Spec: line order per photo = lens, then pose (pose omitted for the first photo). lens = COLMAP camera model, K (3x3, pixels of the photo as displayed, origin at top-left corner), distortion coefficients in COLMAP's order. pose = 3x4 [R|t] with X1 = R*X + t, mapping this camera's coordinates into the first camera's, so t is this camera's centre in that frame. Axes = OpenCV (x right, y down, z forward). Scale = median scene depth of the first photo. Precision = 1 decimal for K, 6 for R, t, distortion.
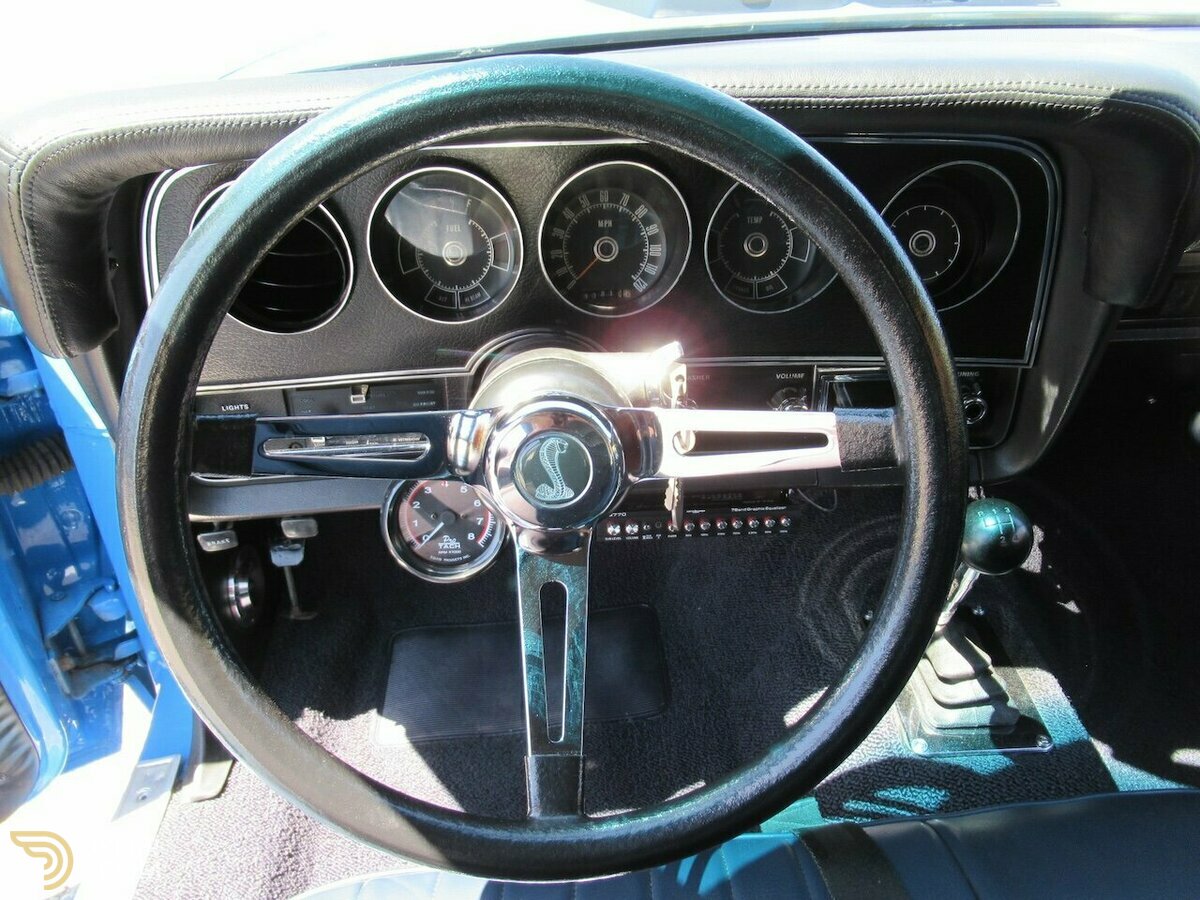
lens RADIAL K [[889.9, 0, 607.5], [0, 889.9, 472.4], [0, 0, 1]] dist [-0.002447, -0.000922]
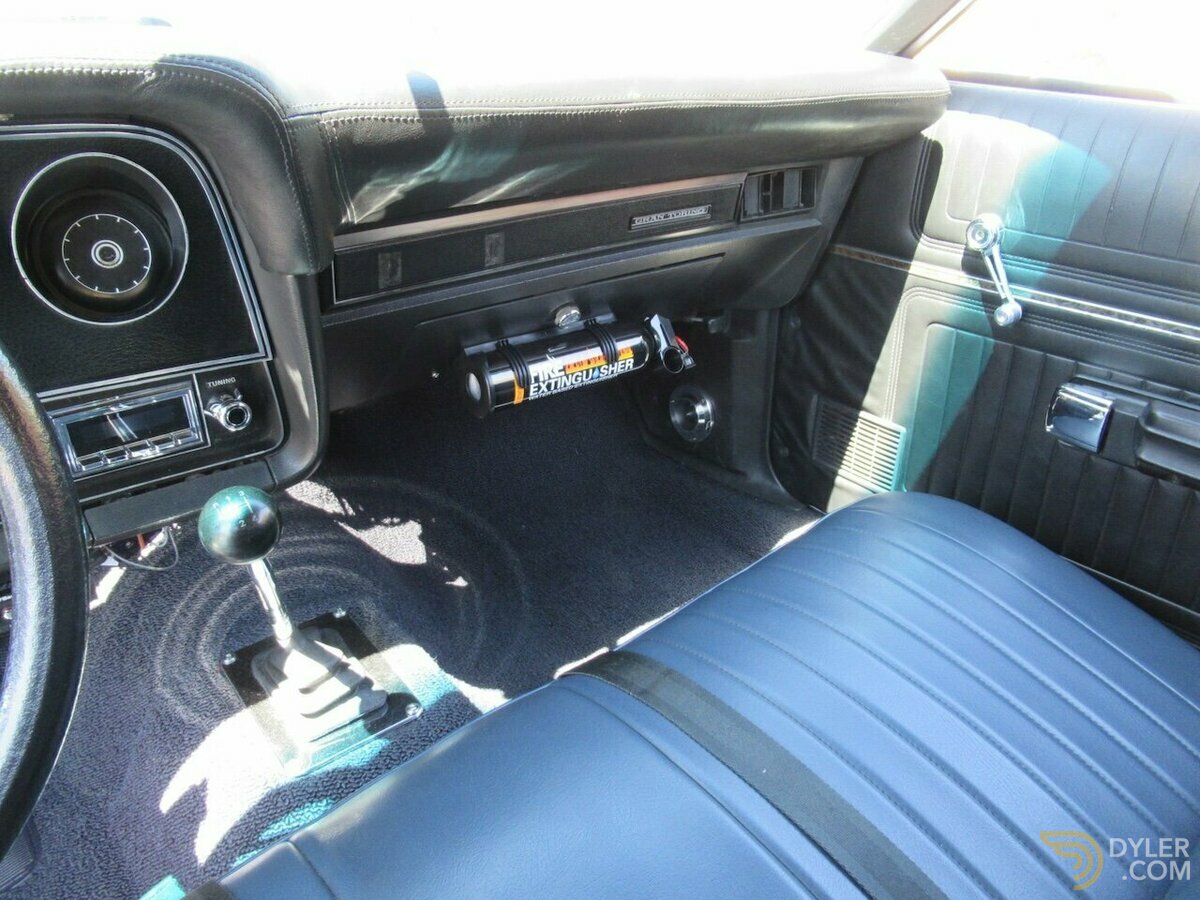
lens RADIAL K [[889.9, 0, 607.5], [0, 889.9, 472.4], [0, 0, 1]] dist [-0.002447, -0.000922]
pose [[0.802509, -0.268120, 0.533002, 0.195161], [0.308654, 0.951076, 0.013705, 0.097600], [-0.510600, 0.153514, 0.846003, -0.017453]]
